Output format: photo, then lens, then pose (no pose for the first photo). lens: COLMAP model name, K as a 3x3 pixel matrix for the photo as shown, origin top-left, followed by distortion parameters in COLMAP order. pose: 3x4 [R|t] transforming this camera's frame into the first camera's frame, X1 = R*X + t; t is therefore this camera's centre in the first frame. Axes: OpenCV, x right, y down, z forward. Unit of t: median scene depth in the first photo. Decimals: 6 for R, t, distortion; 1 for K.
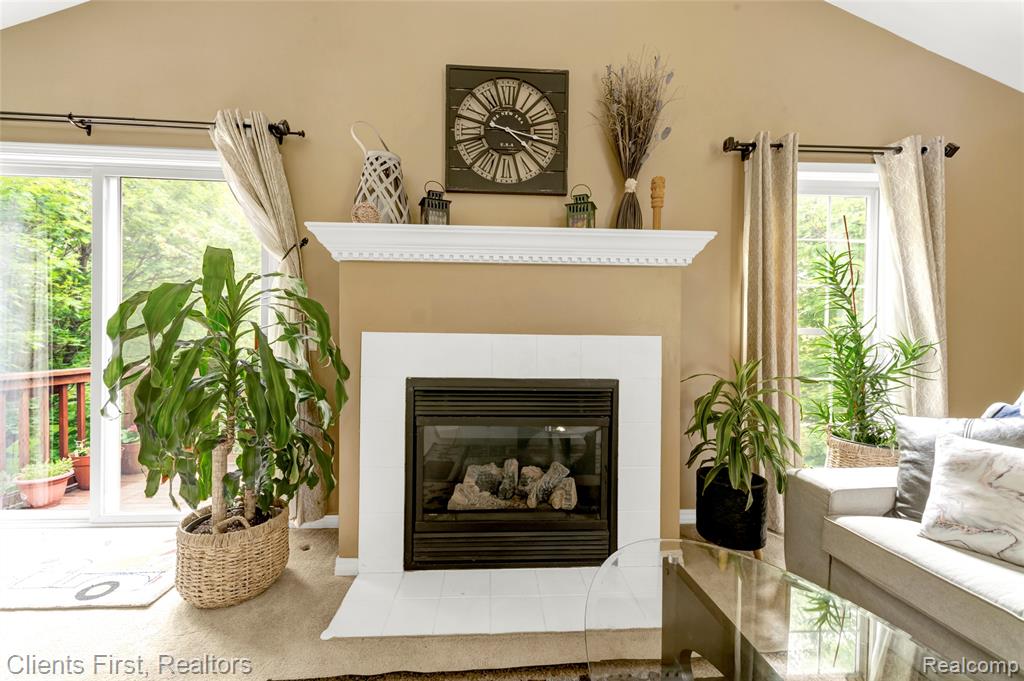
lens RADIAL K [[411.5, 0, 508.2], [0, 411.5, 345.9], [0, 0, 1]] dist [0.003286, 0.000219]
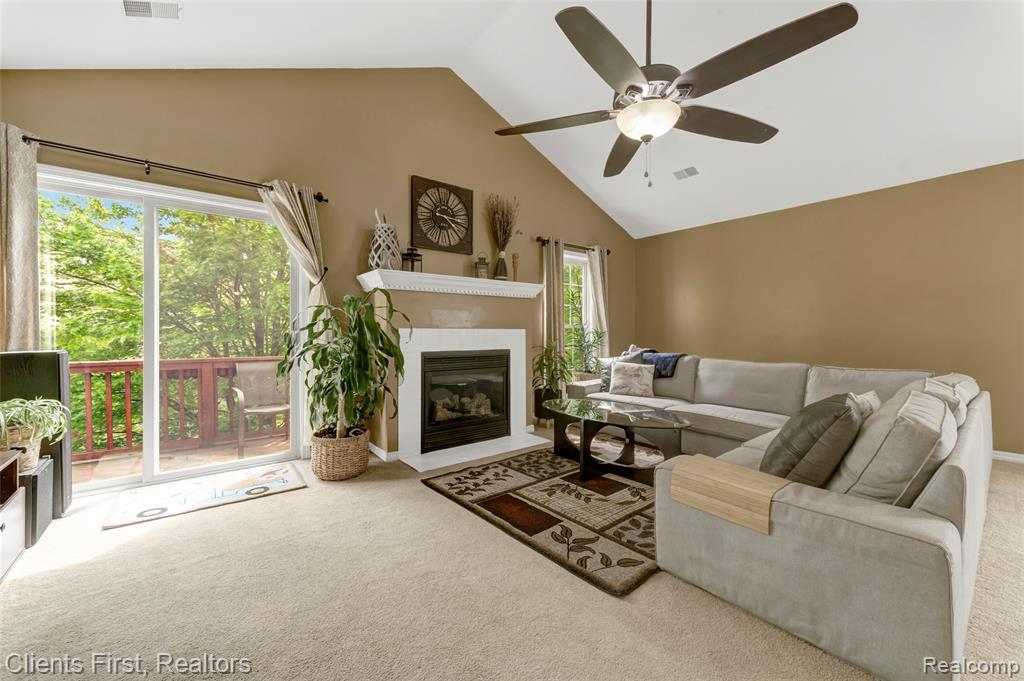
lens RADIAL K [[405.4, 0, 507.4], [0, 405.4, 333.6], [0, 0, 1]] dist [0.002816, 0.000395]
pose [[0.819207, -0.013536, 0.573338, -0.812318], [0.018484, 0.999825, -0.002806, 0.004156], [-0.573200, 0.012896, 0.819314, -0.626355]]
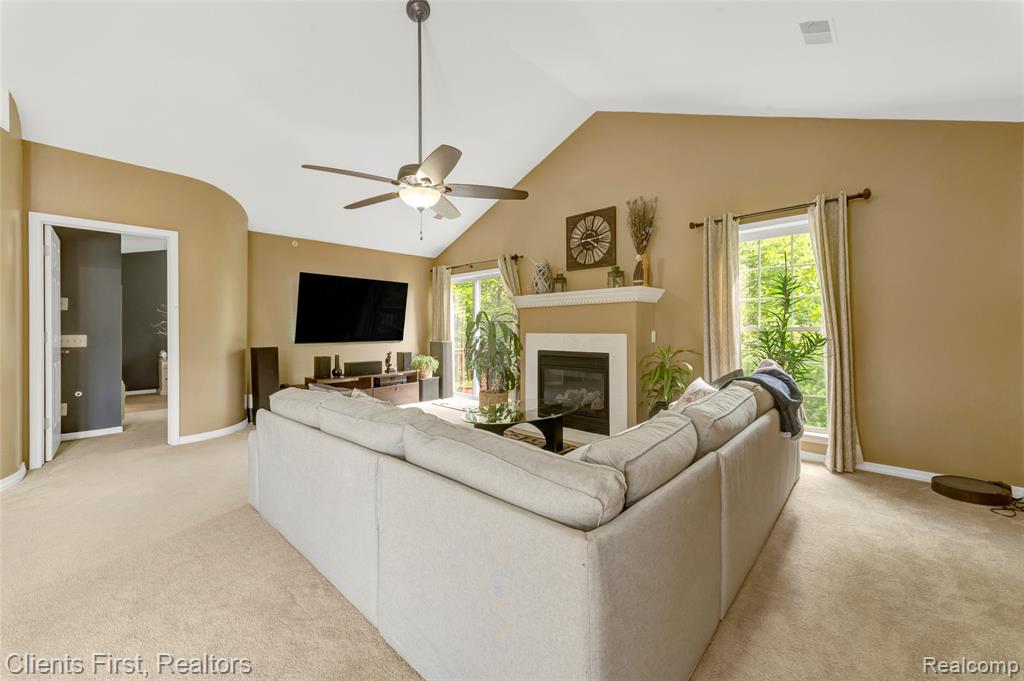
lens RADIAL K [[405.4, 0, 507.4], [0, 405.4, 333.6], [0, 0, 1]] dist [0.002816, 0.000395]
pose [[0.679534, -0.010677, -0.733566, 1.277073], [-0.001051, 0.999879, -0.015527, 0.008238], [0.733643, 0.011322, 0.679441, -0.776542]]
